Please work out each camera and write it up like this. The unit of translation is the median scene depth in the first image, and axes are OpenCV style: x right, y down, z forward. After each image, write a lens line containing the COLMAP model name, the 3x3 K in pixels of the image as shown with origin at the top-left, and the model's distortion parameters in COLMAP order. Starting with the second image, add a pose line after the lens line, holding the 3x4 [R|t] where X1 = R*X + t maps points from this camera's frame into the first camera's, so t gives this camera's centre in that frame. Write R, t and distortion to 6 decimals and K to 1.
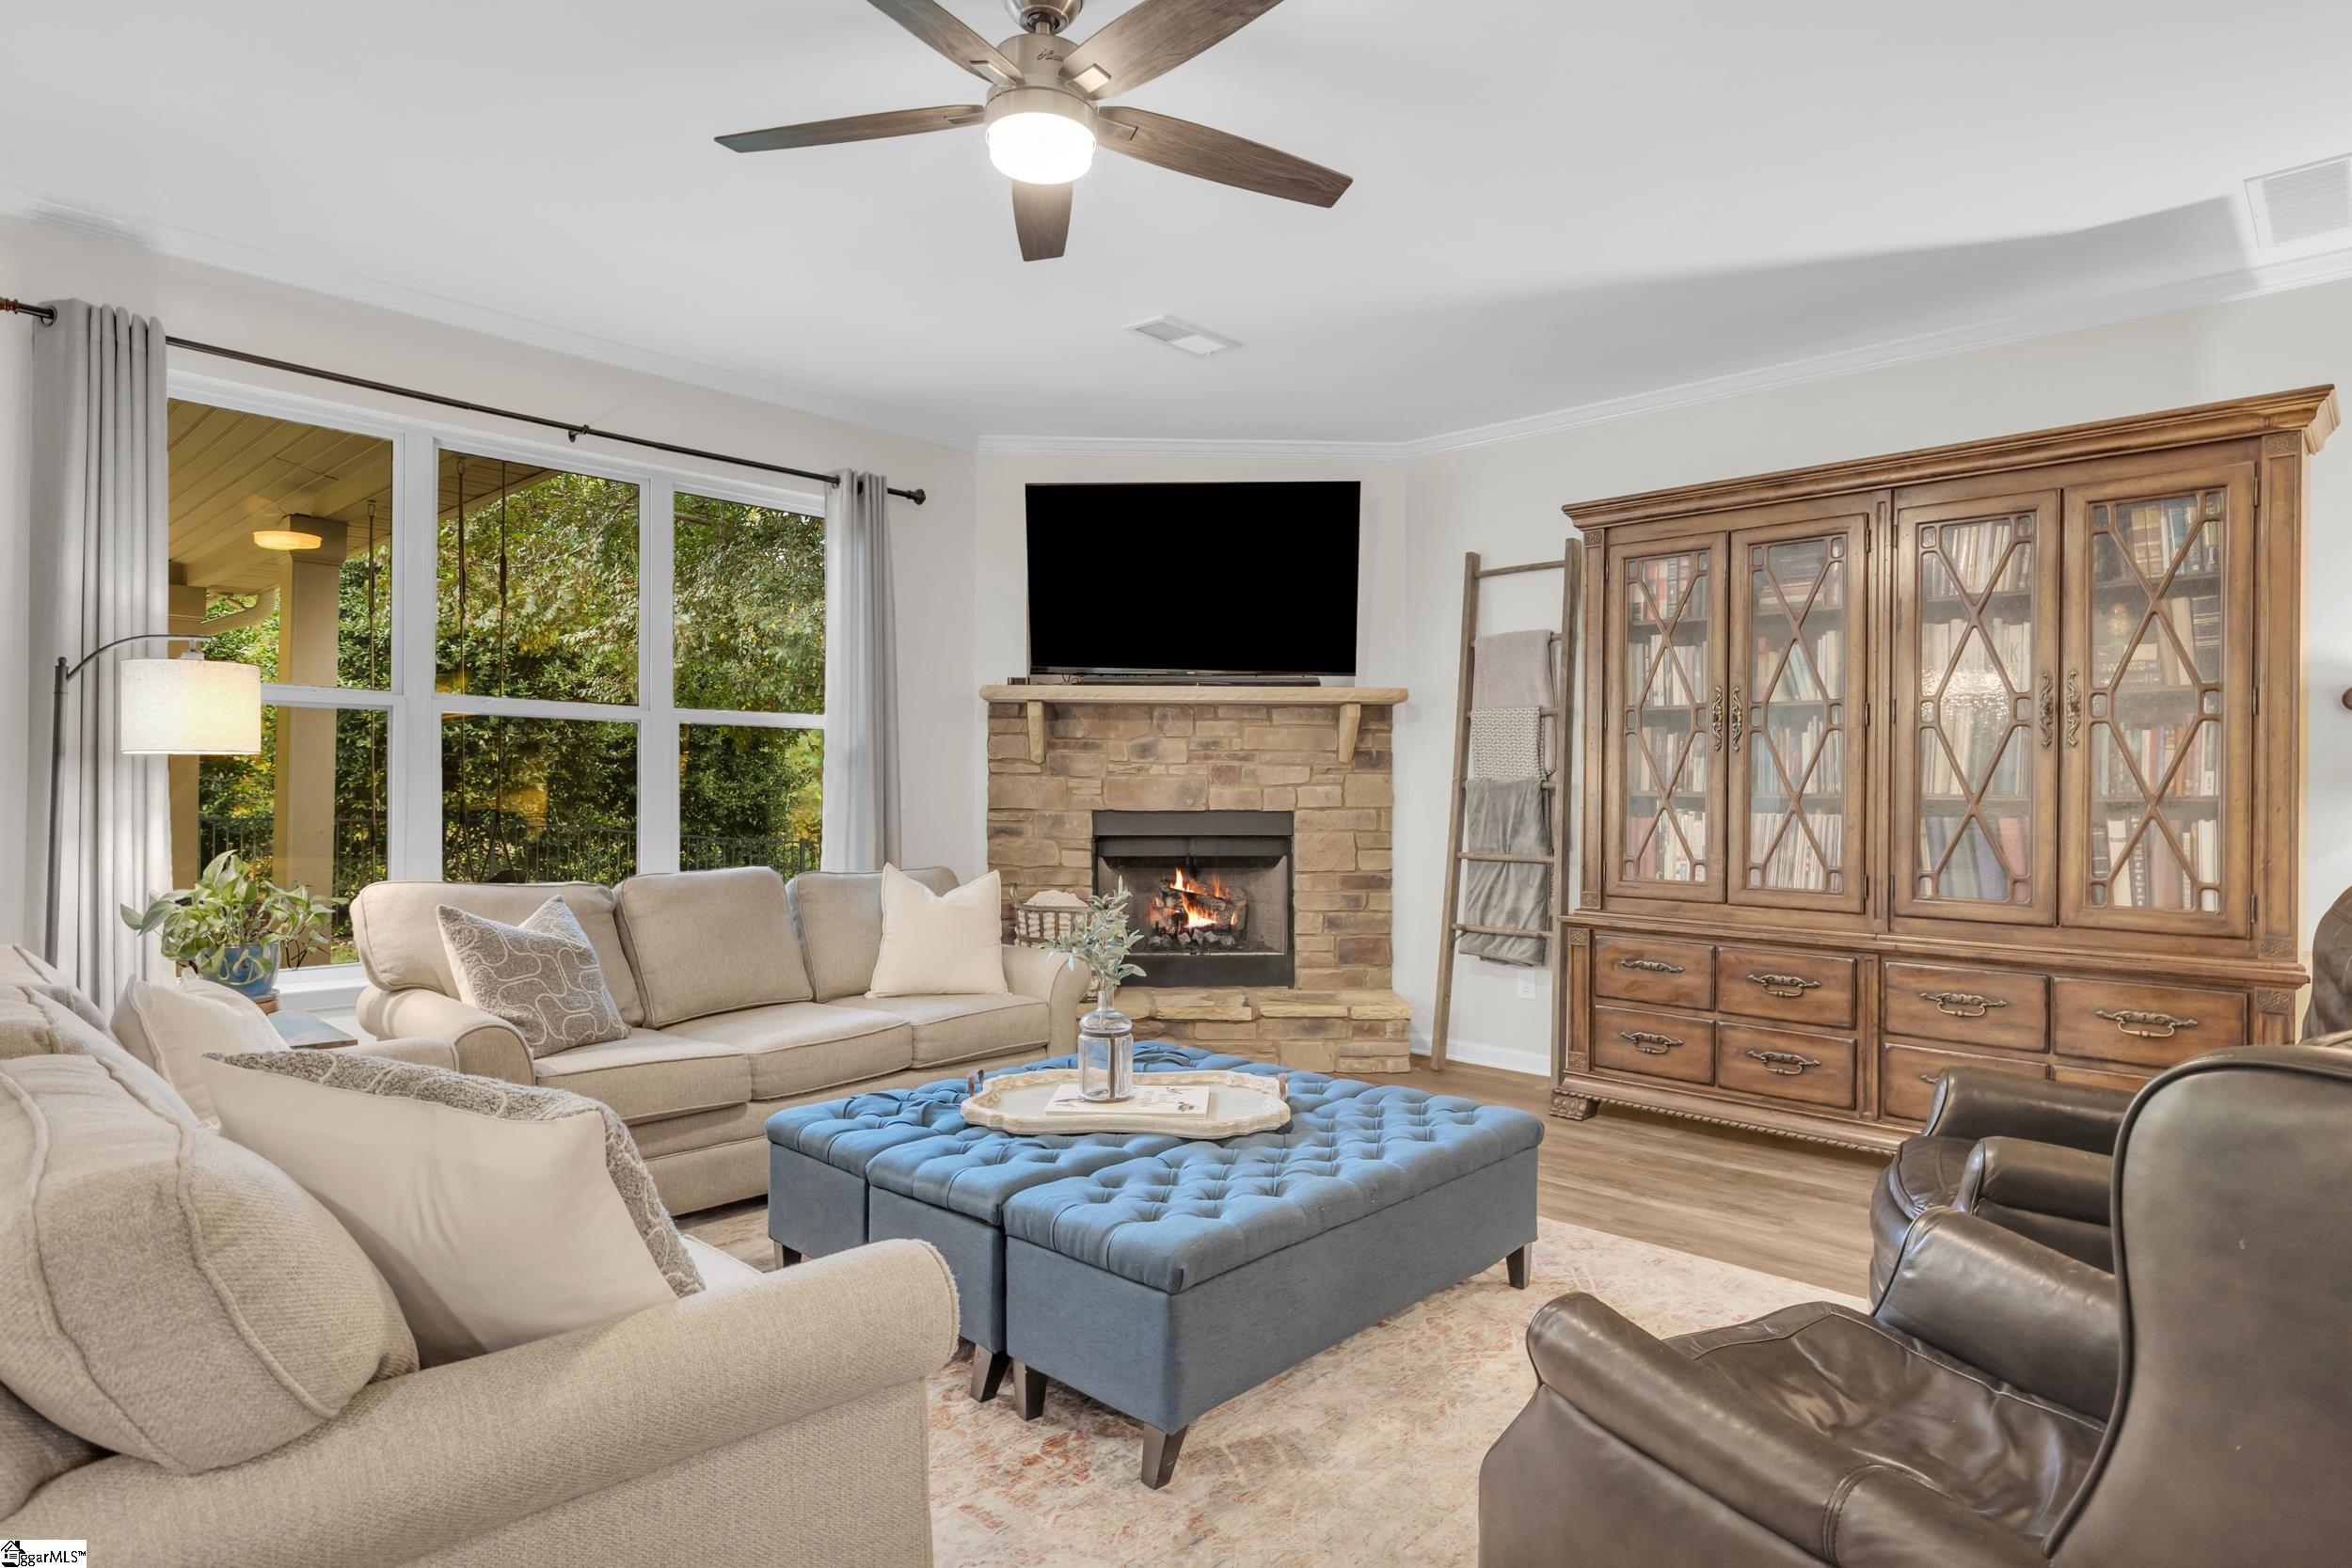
lens RADIAL K [[1289.9, 0, 1169.5], [0, 1289.9, 786.2], [0, 0, 1]] dist [0.006278, -0.000425]
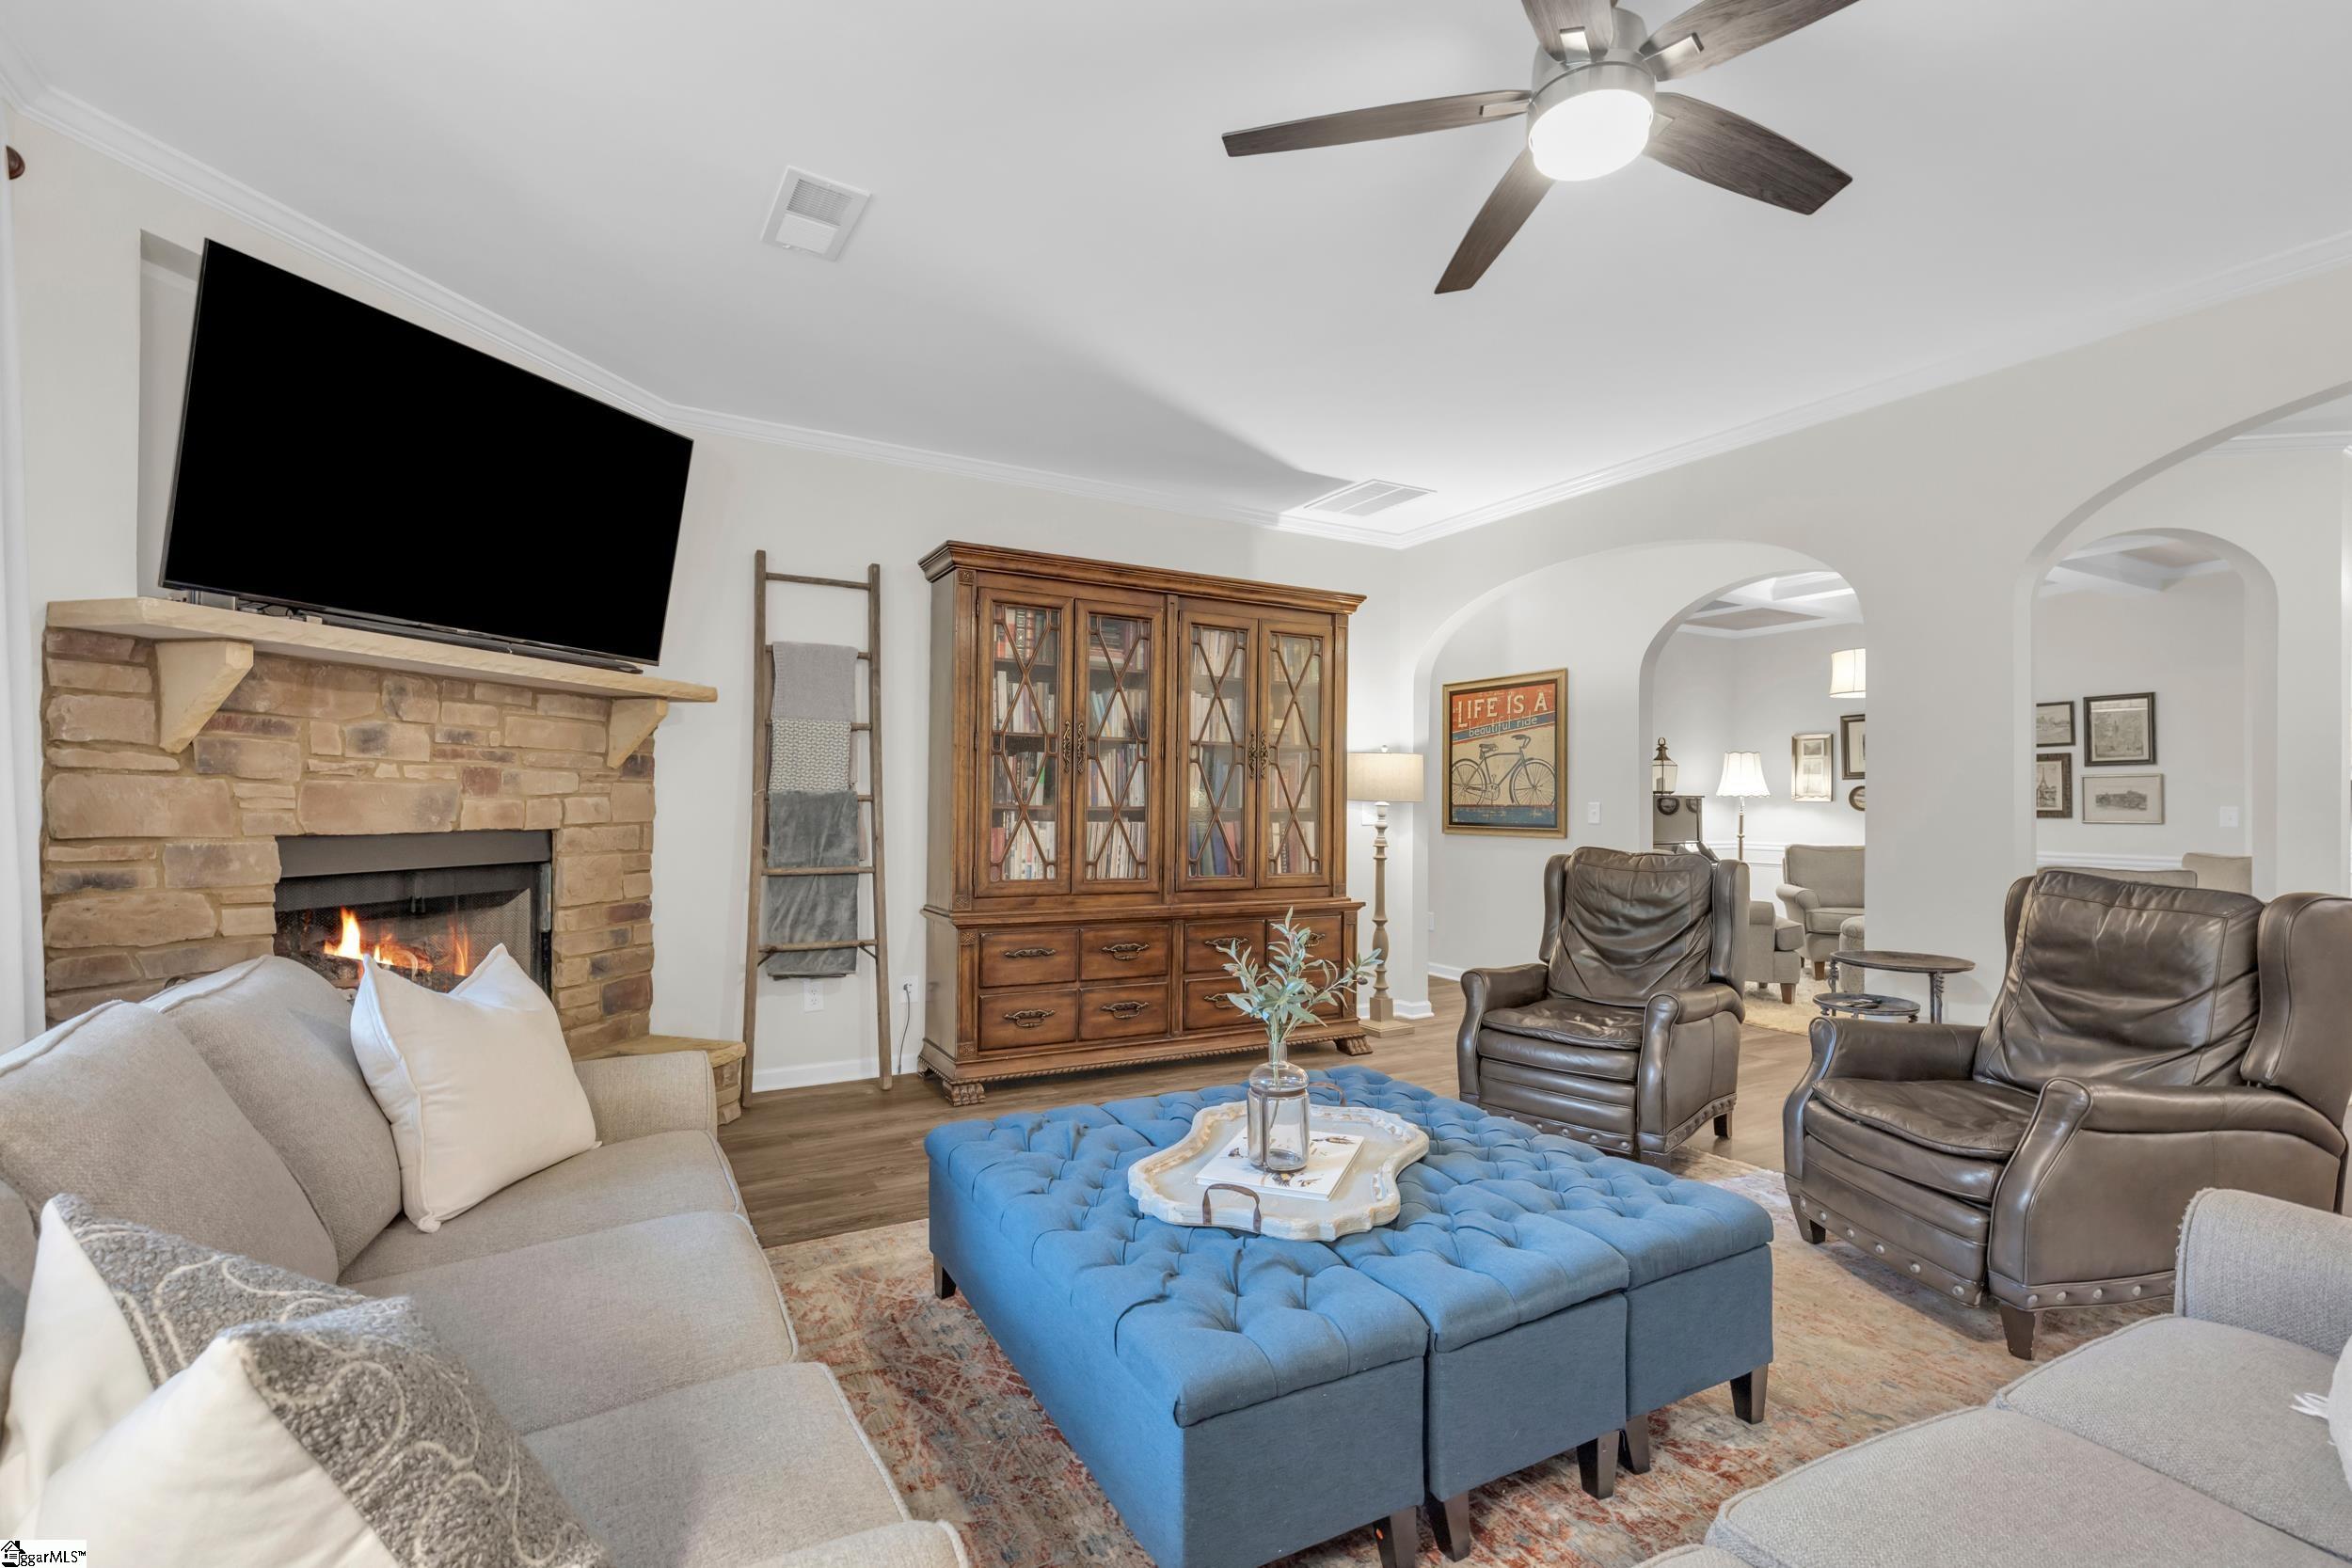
lens RADIAL K [[1064.7, 0, 1190.9], [0, 1064.7, 792.7], [0, 0, 1]] dist [0.004692, -0.002571]
pose [[0.291225, 0.008126, 0.956620, -0.418844], [-0.009497, 0.999939, -0.005603, -0.002641], [-0.956607, -0.007453, 0.291284, 0.469918]]
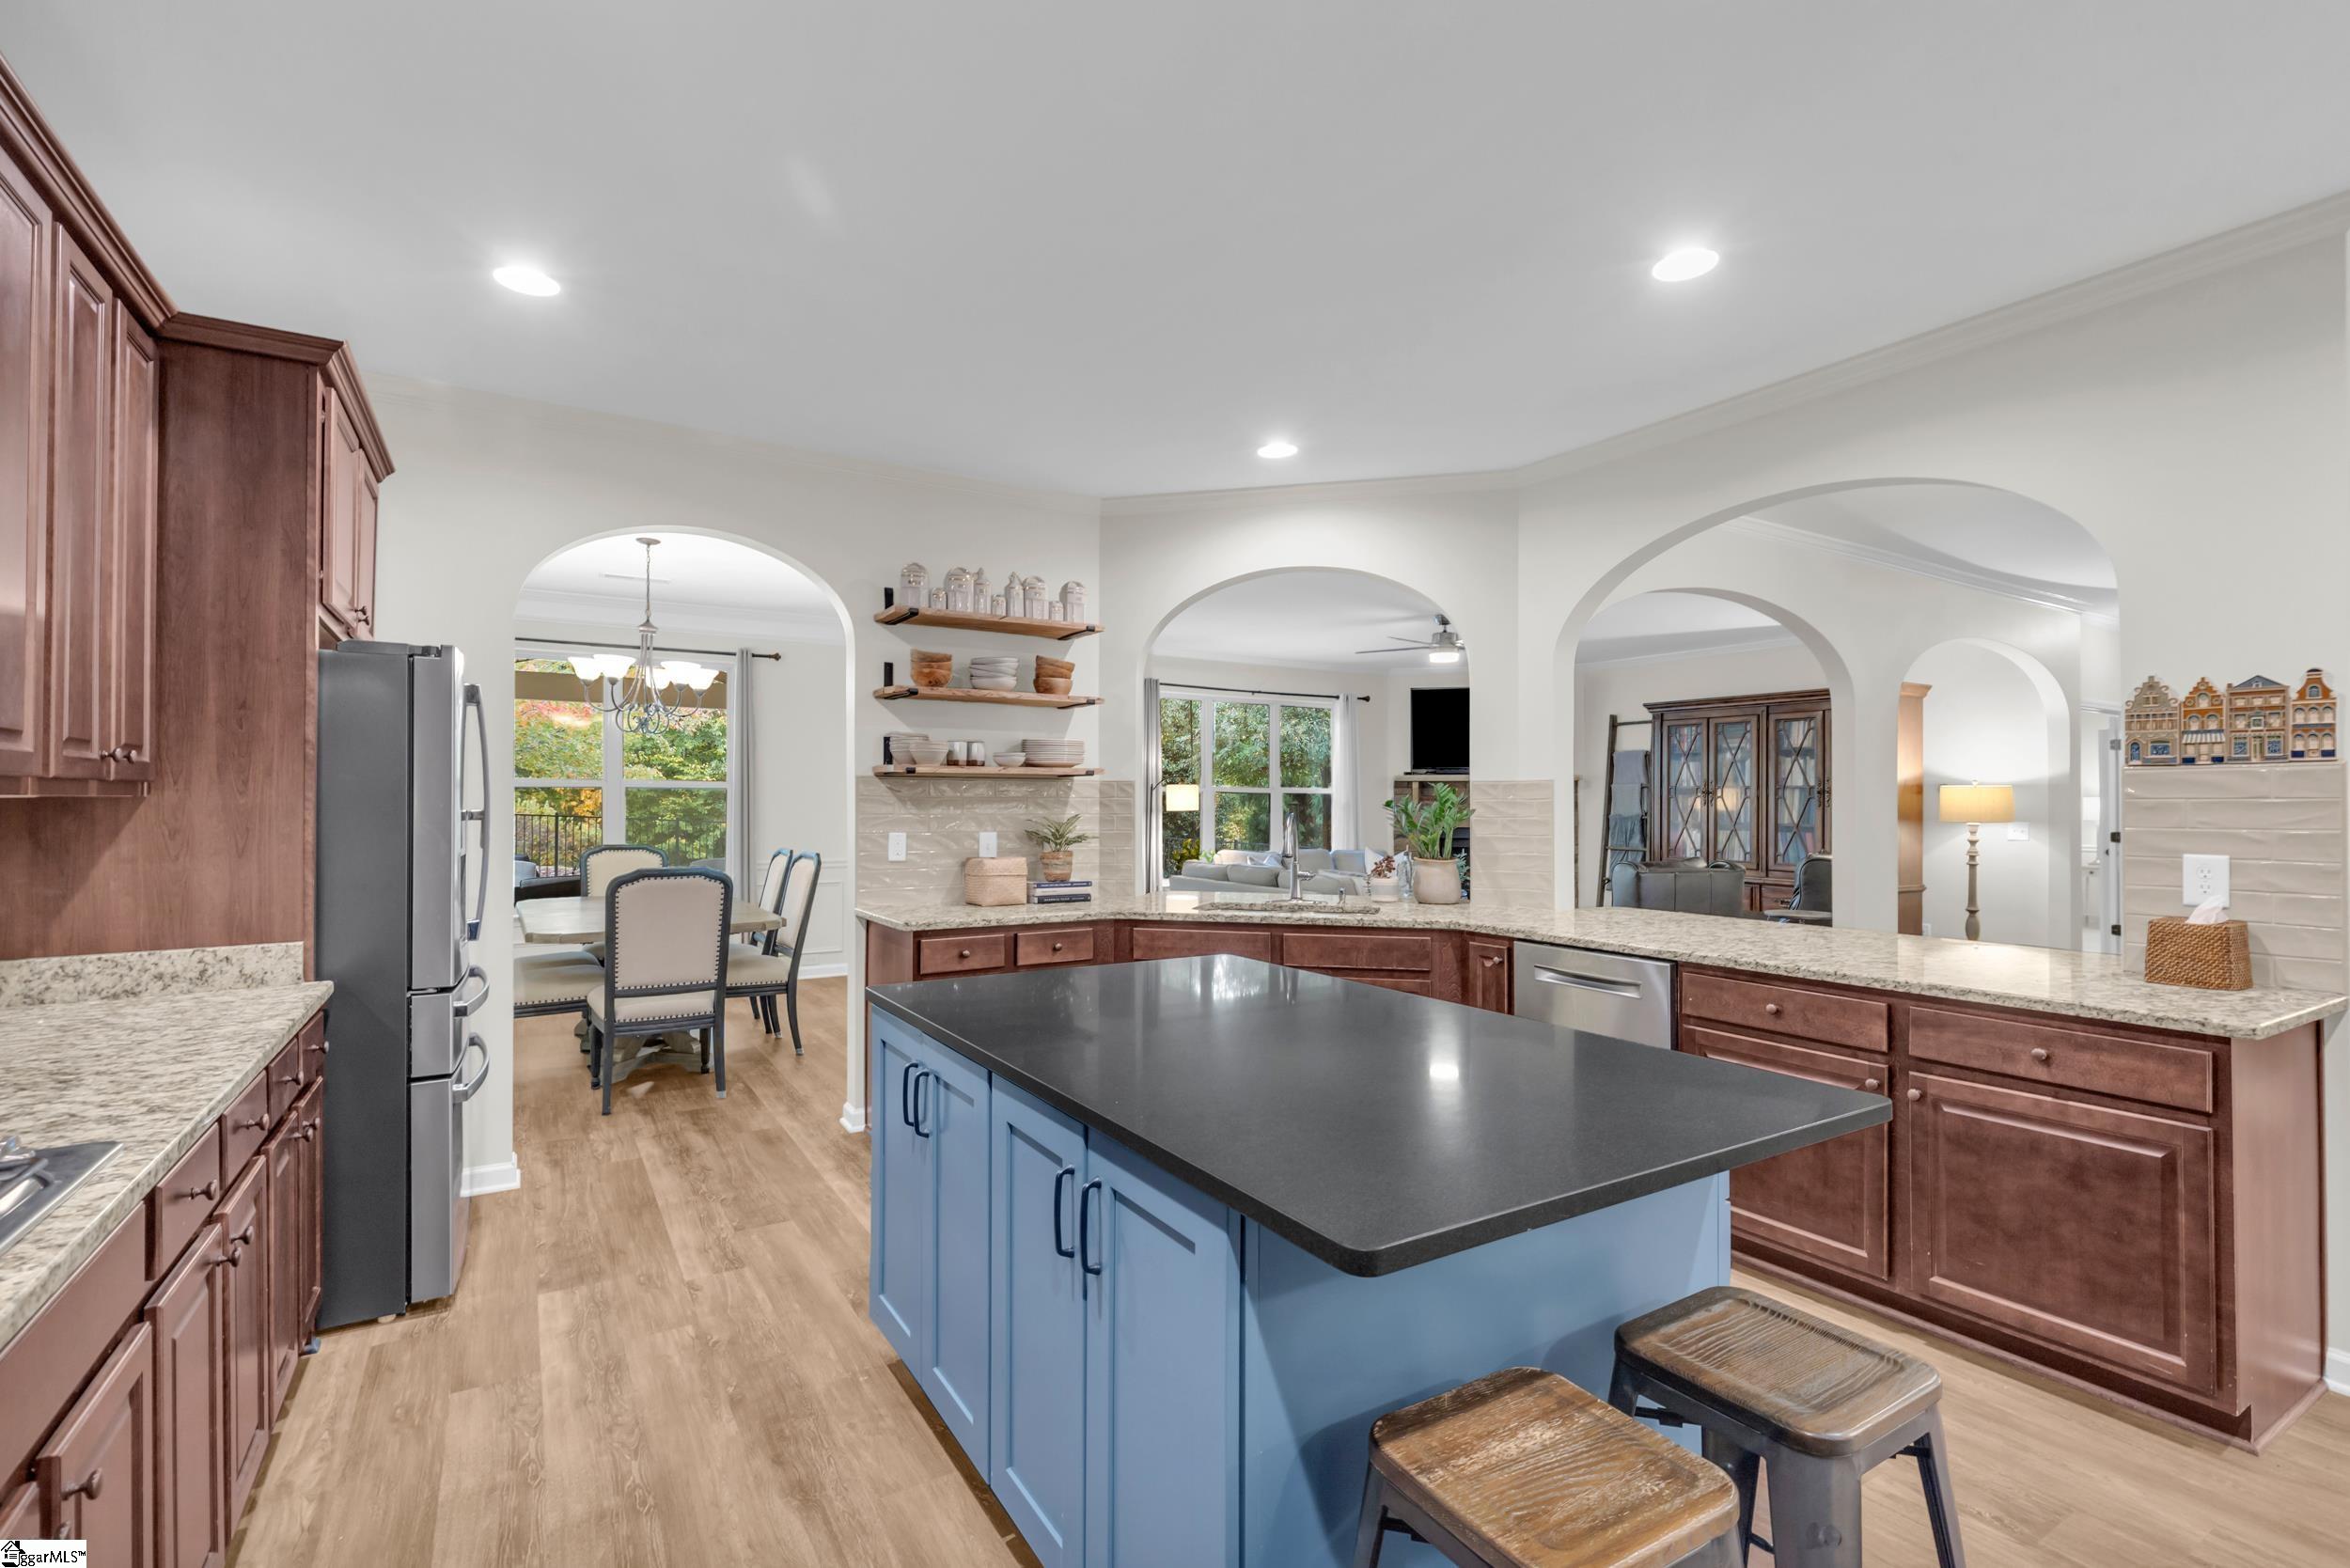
lens RADIAL K [[1064.0, 0, 1168.0], [0, 1064.0, 799.2], [0, 0, 1]] dist [0.004692, -0.002571]
pose [[0.963785, -0.001756, -0.266674, -0.021356], [0.001307, 0.999997, -0.001861, -0.029870], [0.266676, 0.001446, 0.963785, -1.015176]]
